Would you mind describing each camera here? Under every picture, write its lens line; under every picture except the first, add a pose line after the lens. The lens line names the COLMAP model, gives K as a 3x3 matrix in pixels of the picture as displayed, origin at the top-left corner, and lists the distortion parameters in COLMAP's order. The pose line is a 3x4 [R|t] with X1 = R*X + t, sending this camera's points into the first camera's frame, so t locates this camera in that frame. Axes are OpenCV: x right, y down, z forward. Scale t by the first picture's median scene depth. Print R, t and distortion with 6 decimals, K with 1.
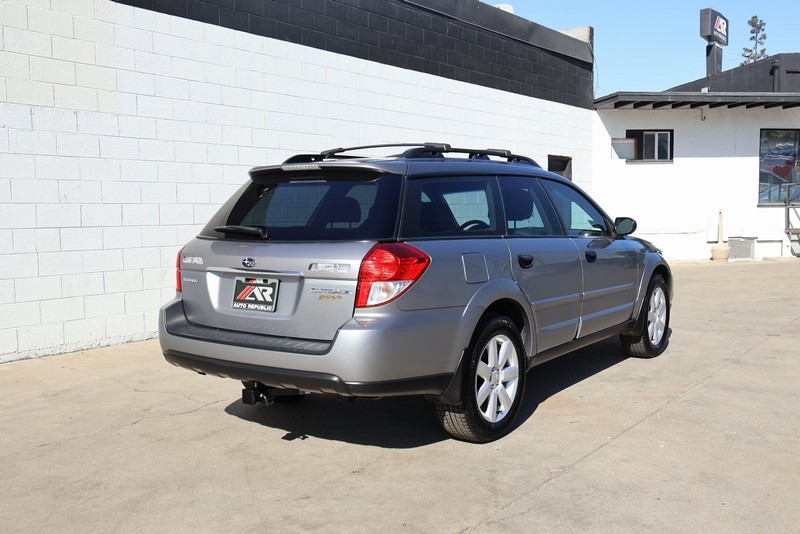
lens RADIAL K [[793.7, 0, 400.0], [0, 793.7, 267.0], [0, 0, 1]] dist [-0.054980, 0.001589]
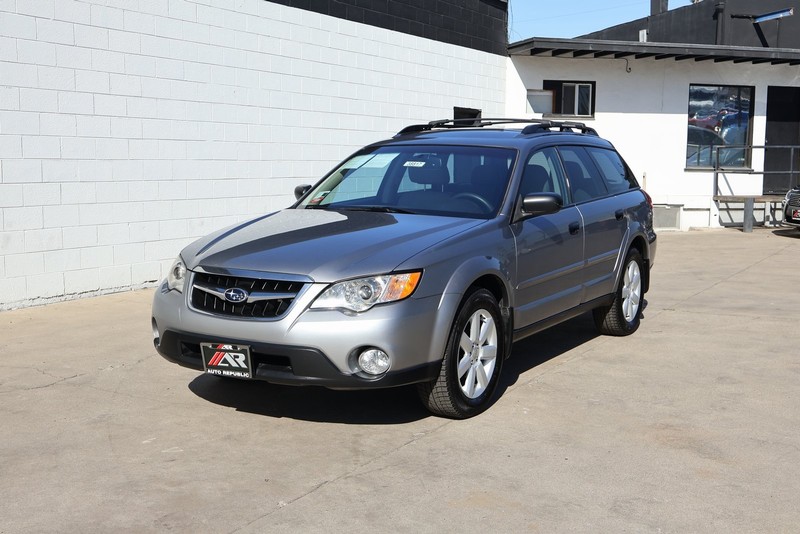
lens RADIAL K [[1016.5, 0, 433.8], [0, 1016.5, 269.1], [0, 0, 1]] dist [-0.025178, -0.089425]
pose [[0.990749, 0.007550, 0.135500, 0.028632], [-0.012555, 0.999268, 0.036127, -0.005169], [-0.135128, -0.037494, 0.990119, -0.251844]]
